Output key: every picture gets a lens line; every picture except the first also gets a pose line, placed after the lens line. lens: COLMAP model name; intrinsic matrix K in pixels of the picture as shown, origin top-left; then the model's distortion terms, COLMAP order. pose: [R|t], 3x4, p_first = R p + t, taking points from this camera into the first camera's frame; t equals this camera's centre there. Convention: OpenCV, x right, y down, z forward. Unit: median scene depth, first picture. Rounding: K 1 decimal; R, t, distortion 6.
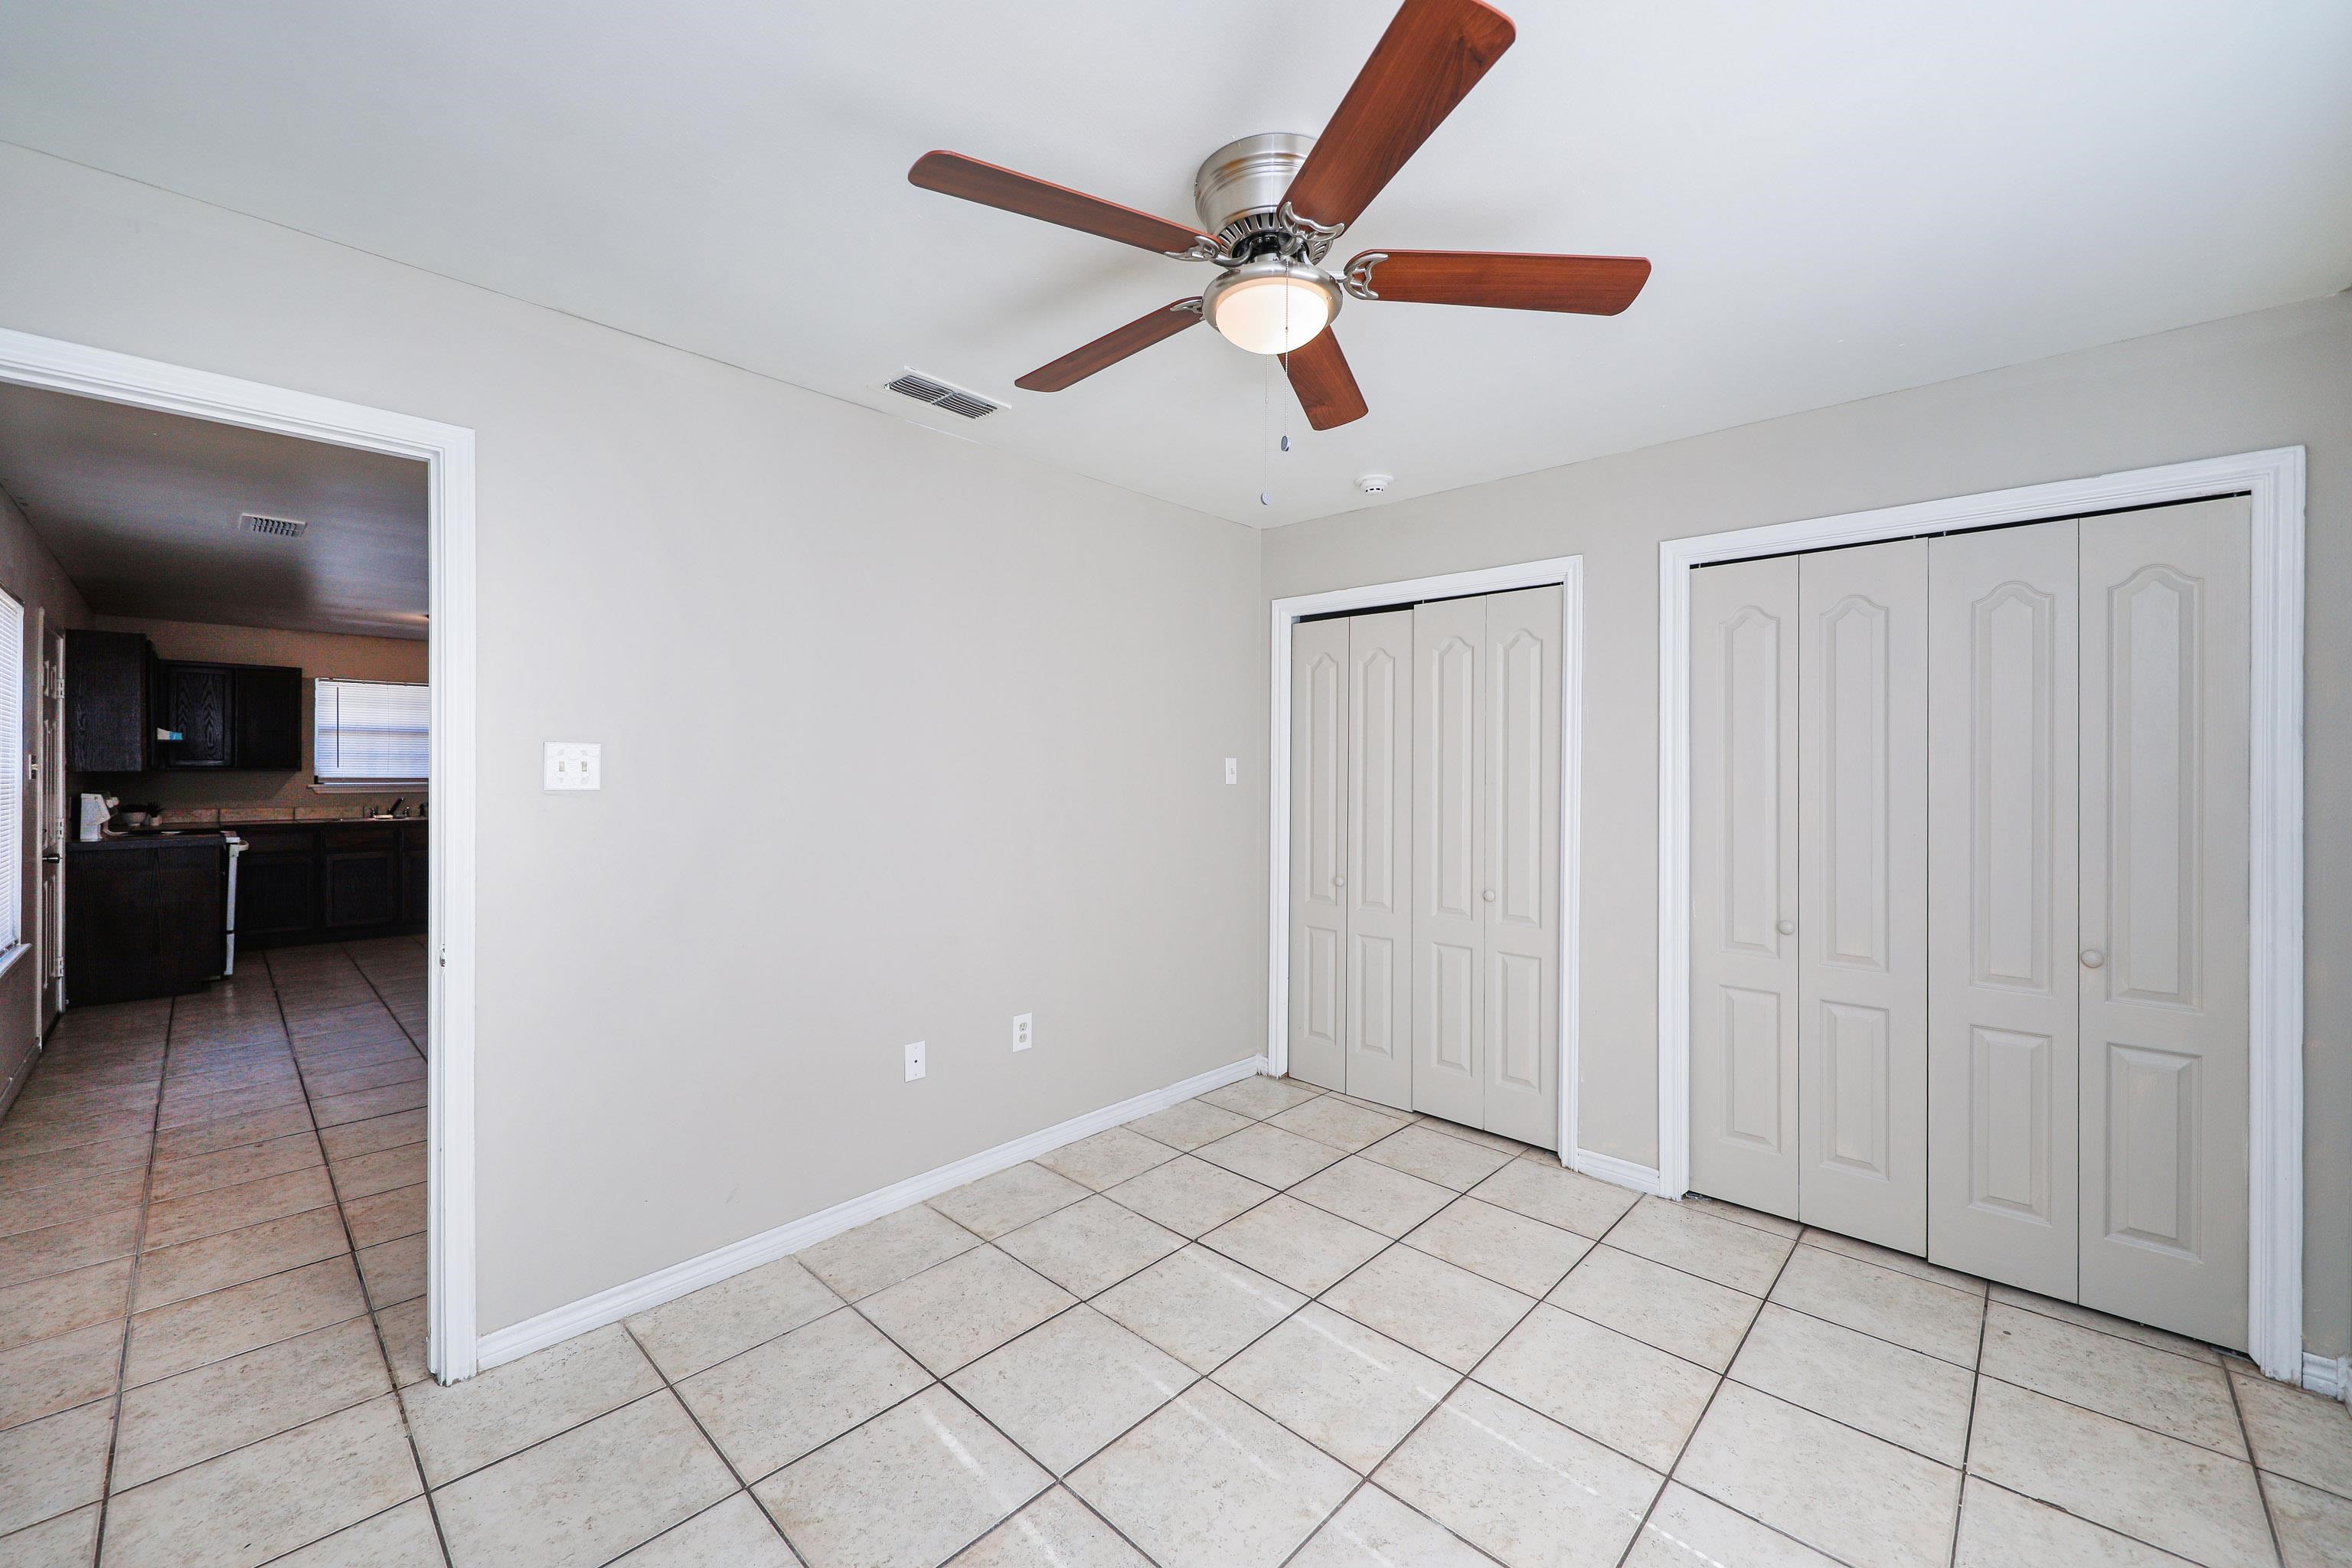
lens RADIAL K [[923.1, 0, 1198.7], [0, 923.1, 762.3], [0, 0, 1]] dist [0.014516, -0.006604]
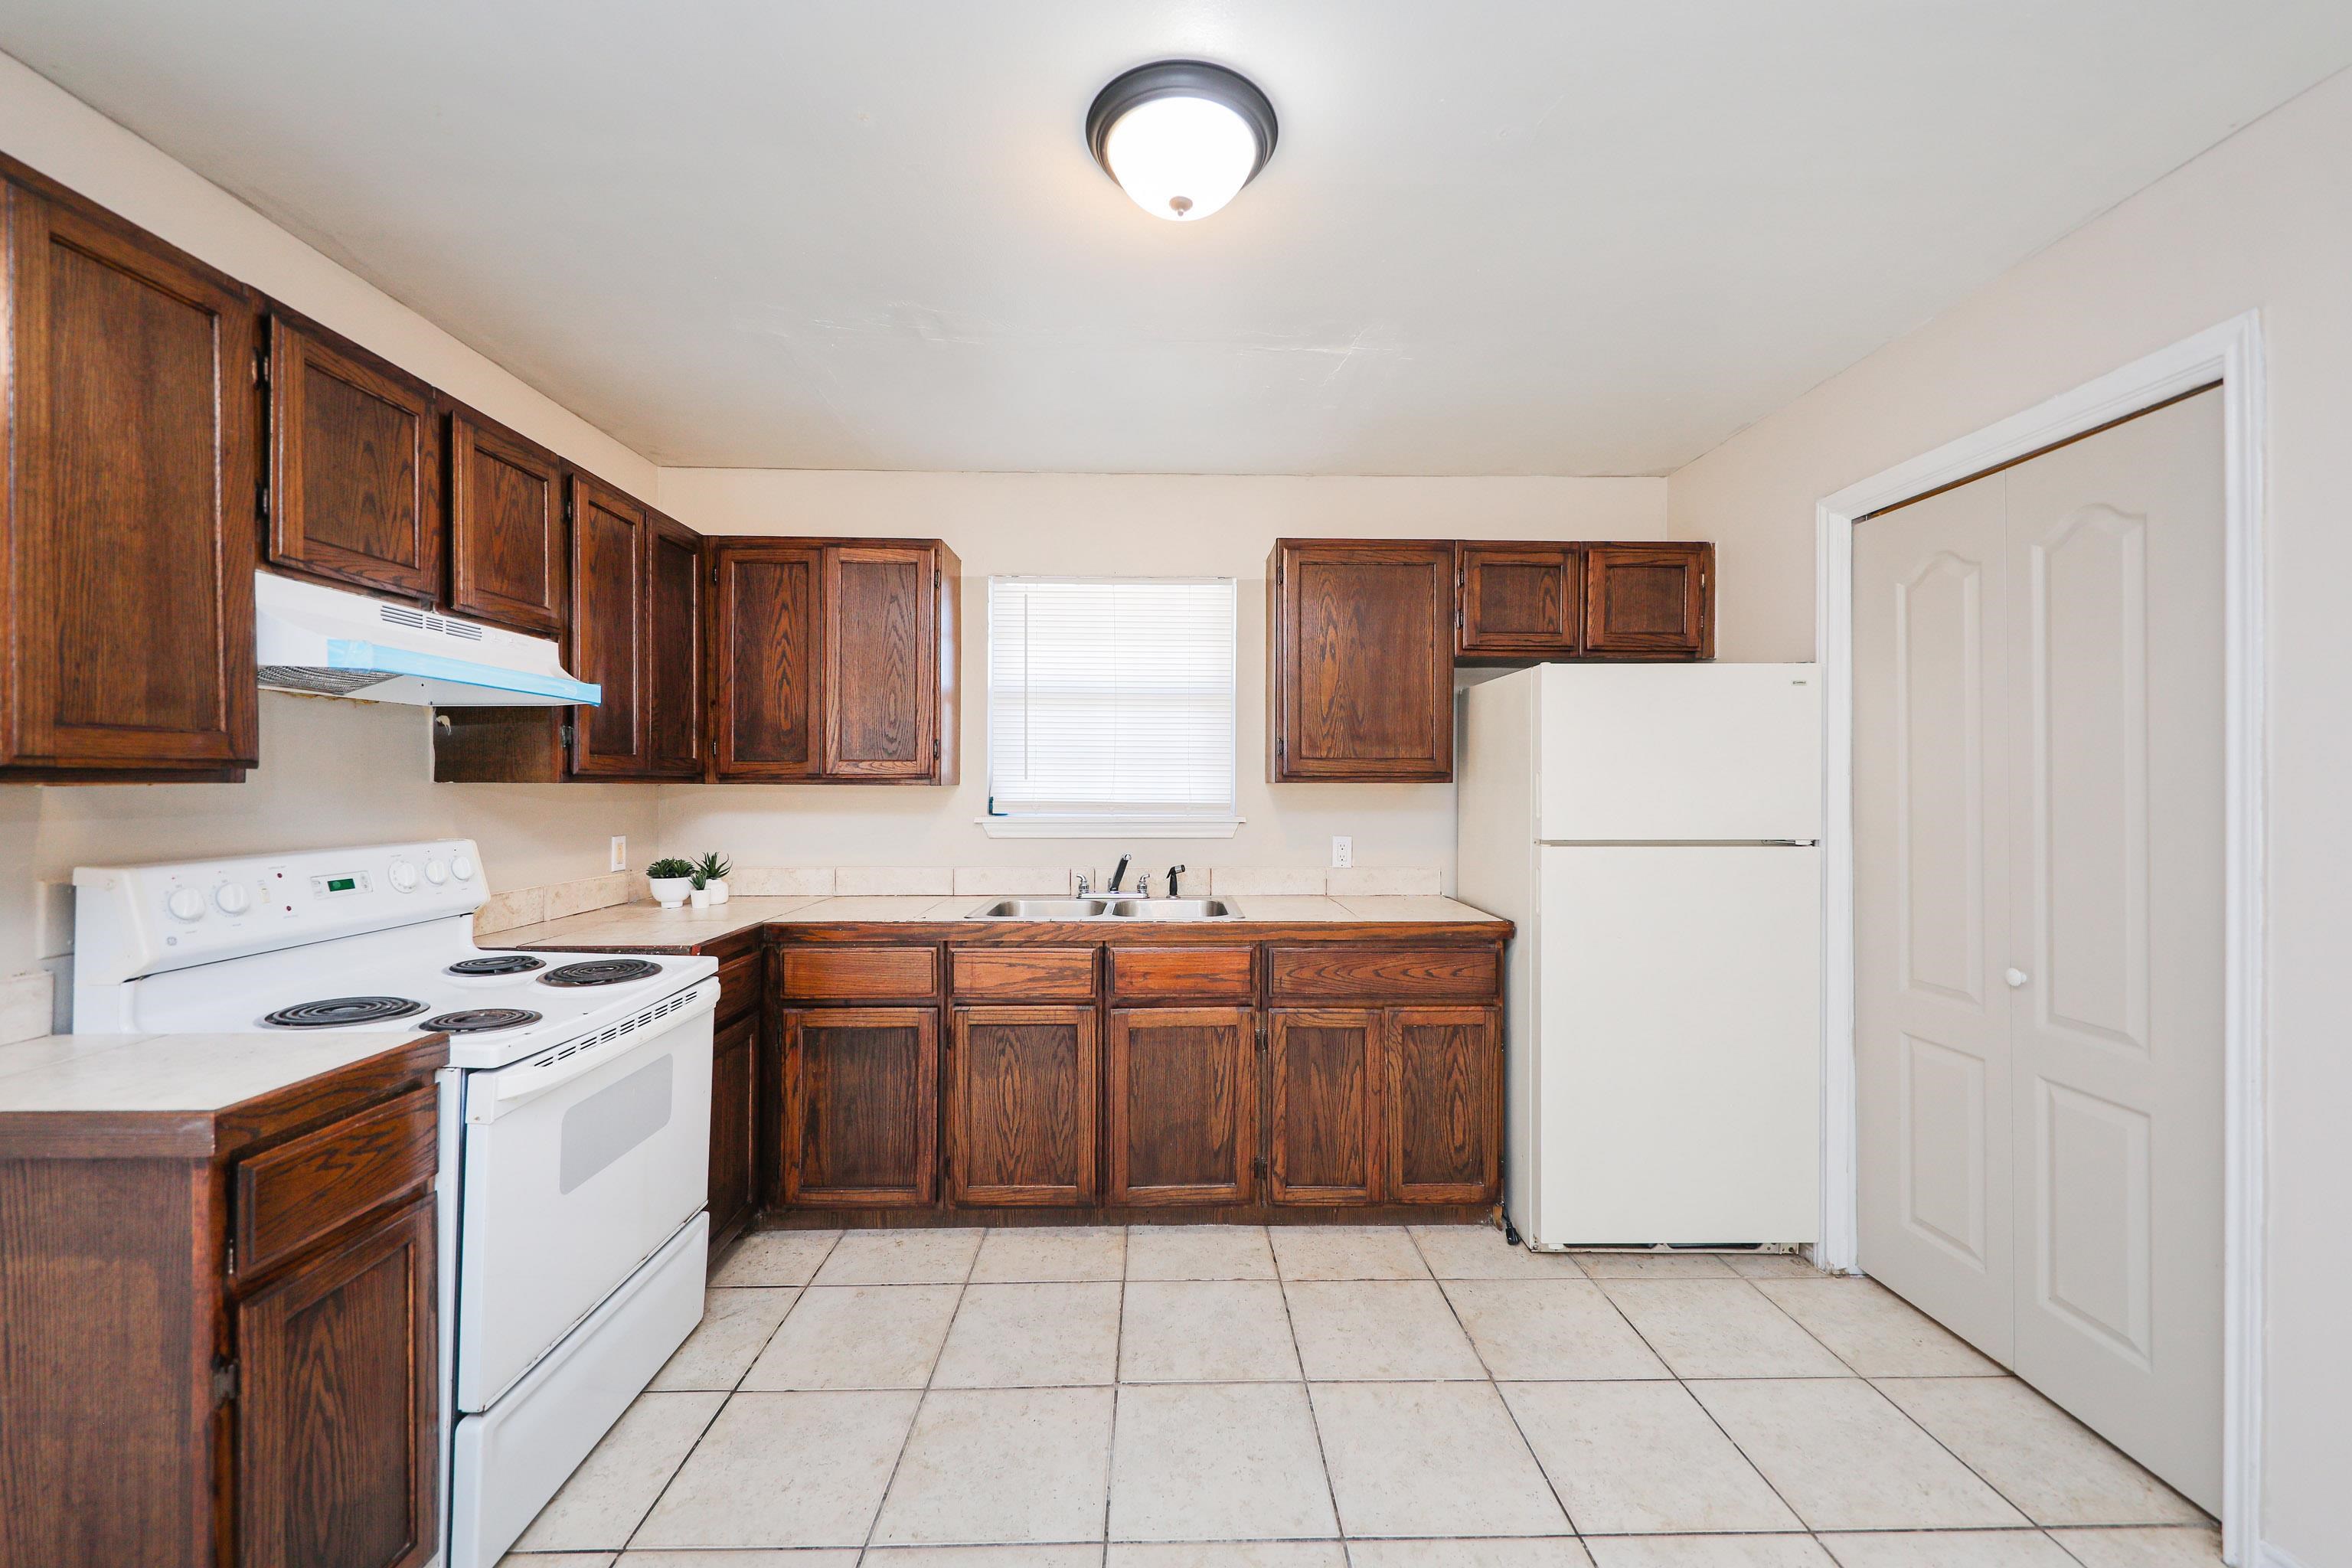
lens RADIAL K [[923.1, 0, 1182.4], [0, 923.1, 783.9], [0, 0, 1]] dist [0.014516, -0.006604]
pose [[0.704737, 0.002226, -0.709465, -0.598992], [-0.000177, 0.999996, 0.002962, 0.006422], [0.709469, -0.001962, 0.704734, 0.788387]]
